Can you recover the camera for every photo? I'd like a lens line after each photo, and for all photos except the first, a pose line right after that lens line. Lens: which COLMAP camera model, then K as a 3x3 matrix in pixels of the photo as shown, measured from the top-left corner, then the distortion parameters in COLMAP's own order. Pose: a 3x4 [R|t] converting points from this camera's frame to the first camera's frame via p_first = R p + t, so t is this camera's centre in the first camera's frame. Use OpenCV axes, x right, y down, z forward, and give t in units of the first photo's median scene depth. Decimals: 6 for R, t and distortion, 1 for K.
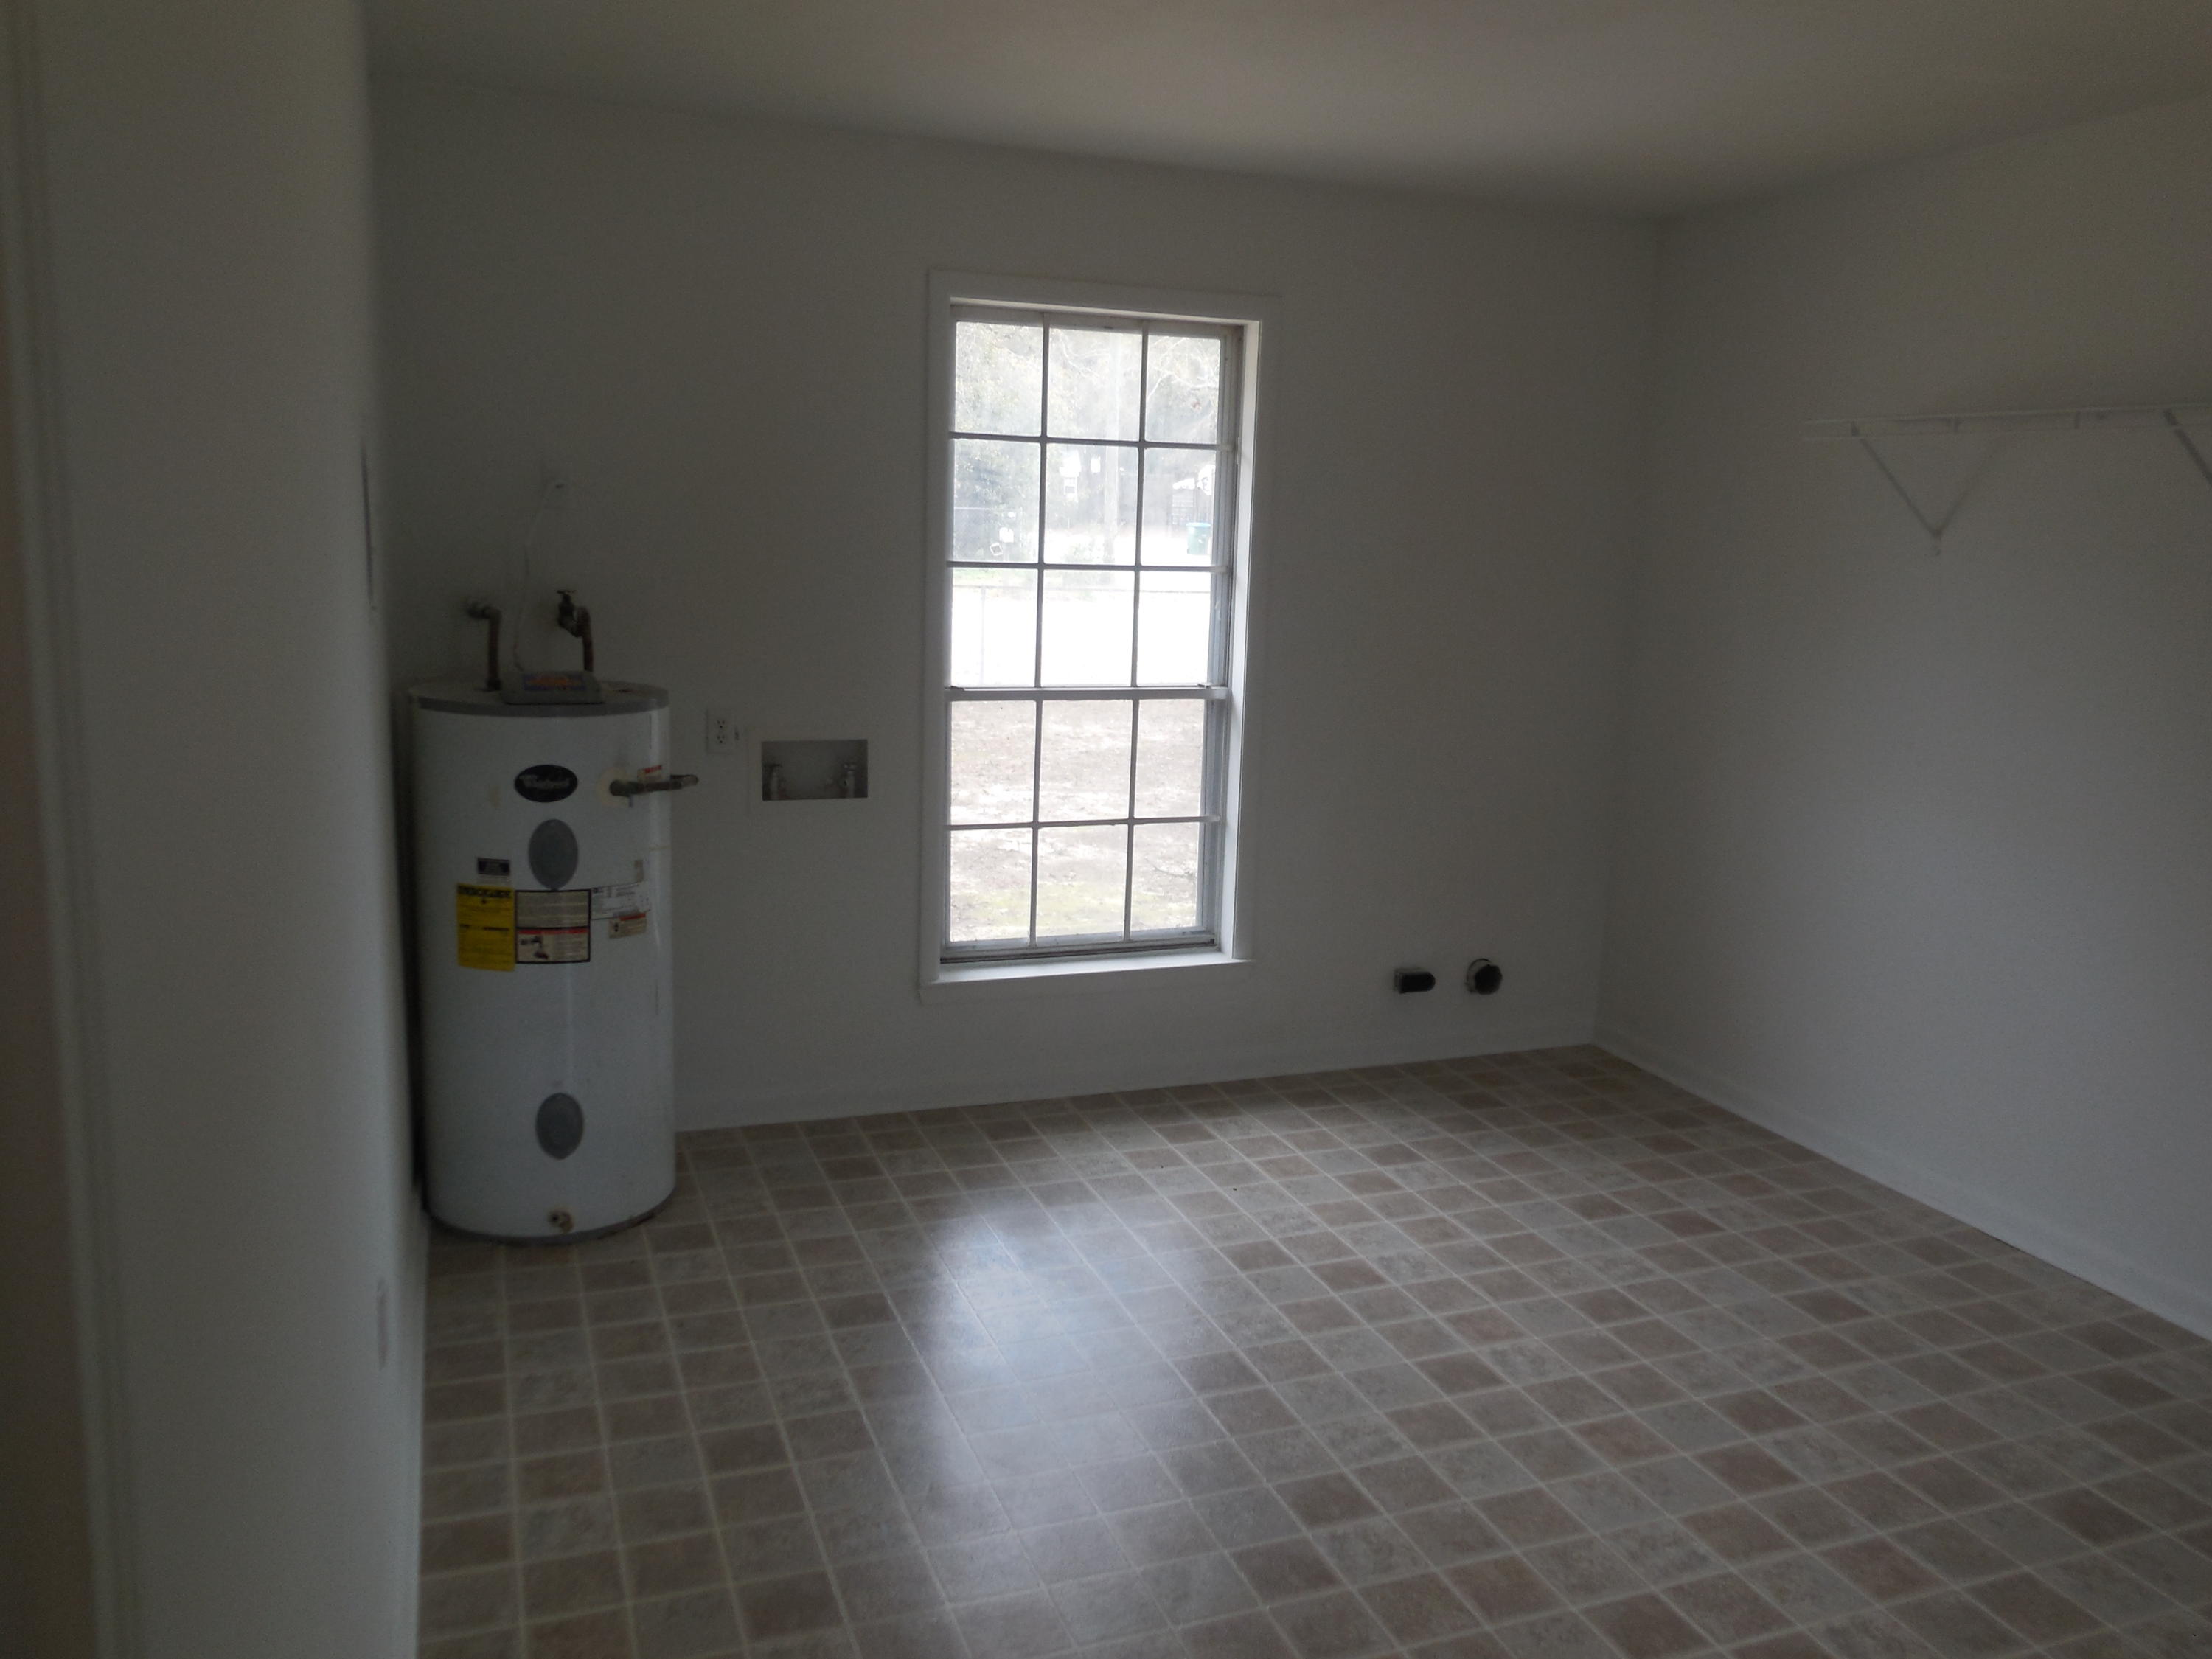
lens RADIAL K [[1699.4, 0, 1092.3], [0, 1699.4, 841.6], [0, 0, 1]] dist [0.004815, 0.002368]
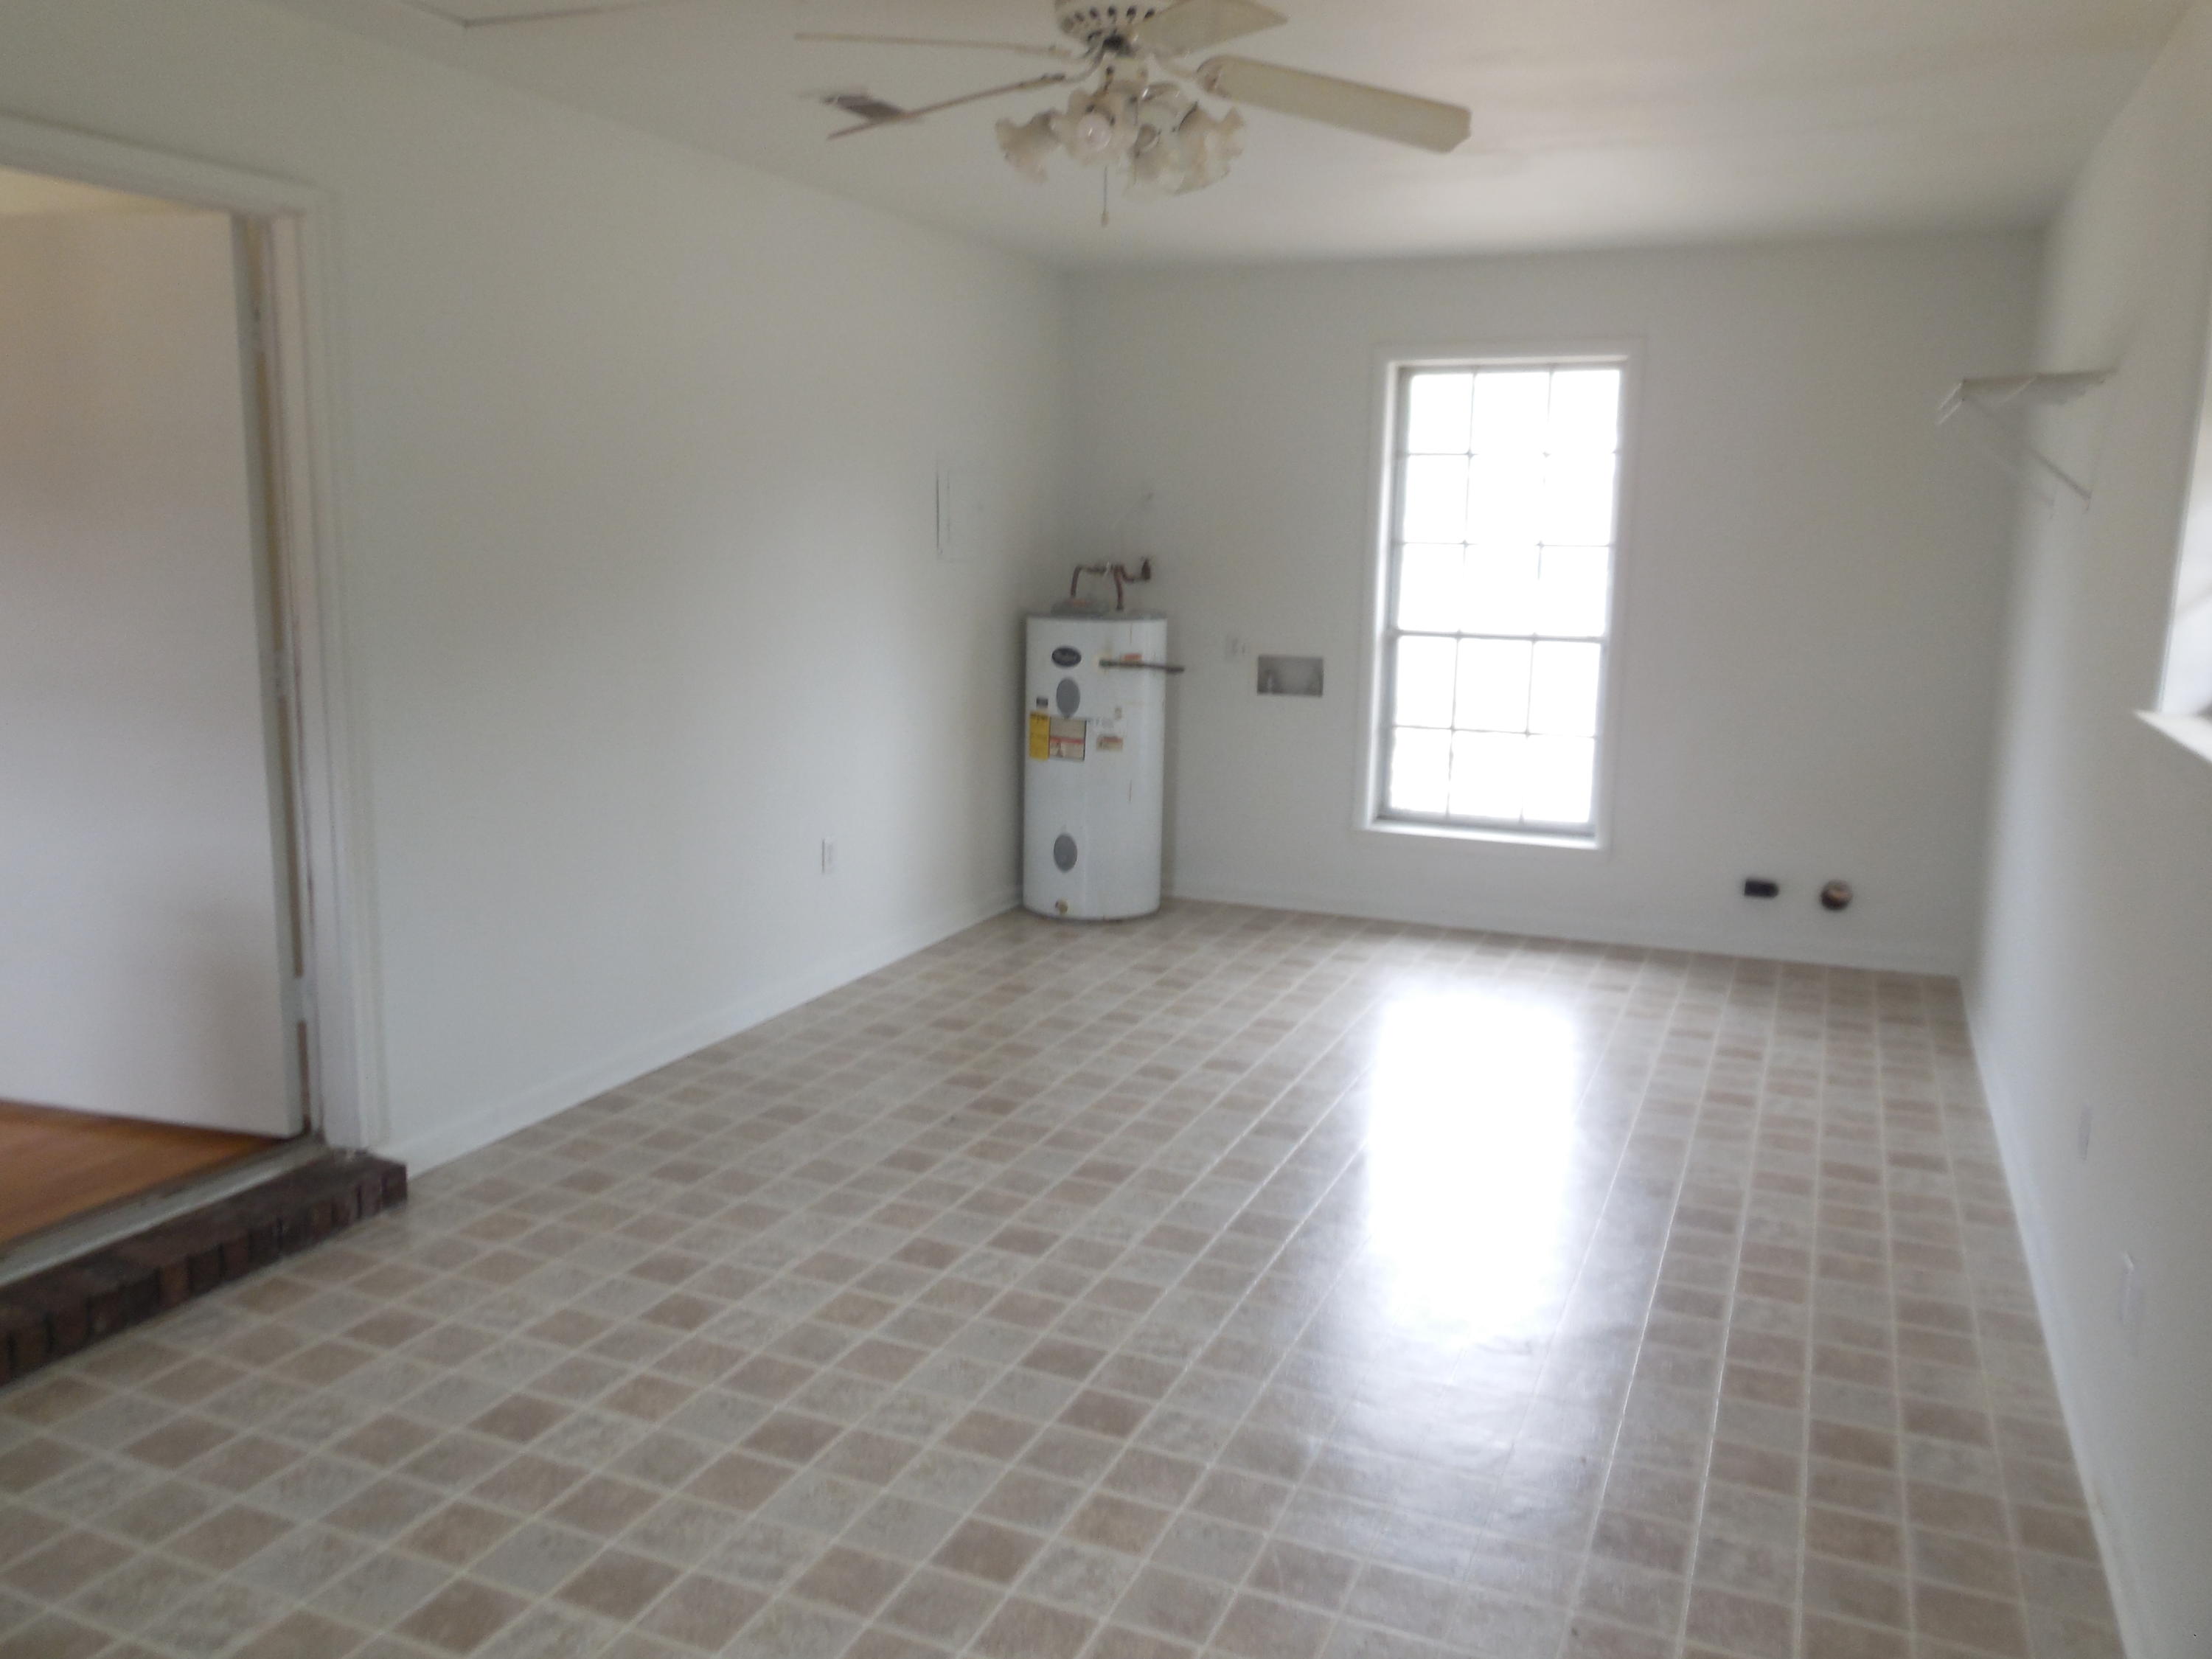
lens RADIAL K [[1699.4, 0, 1089.6], [0, 1699.4, 824.9], [0, 0, 1]] dist [0.004815, 0.002368]
pose [[0.729238, 0.106323, -0.675949, 0.883071], [-0.124213, 0.992011, 0.022033, 0.094072], [0.672892, 0.067894, 0.736619, -0.283856]]
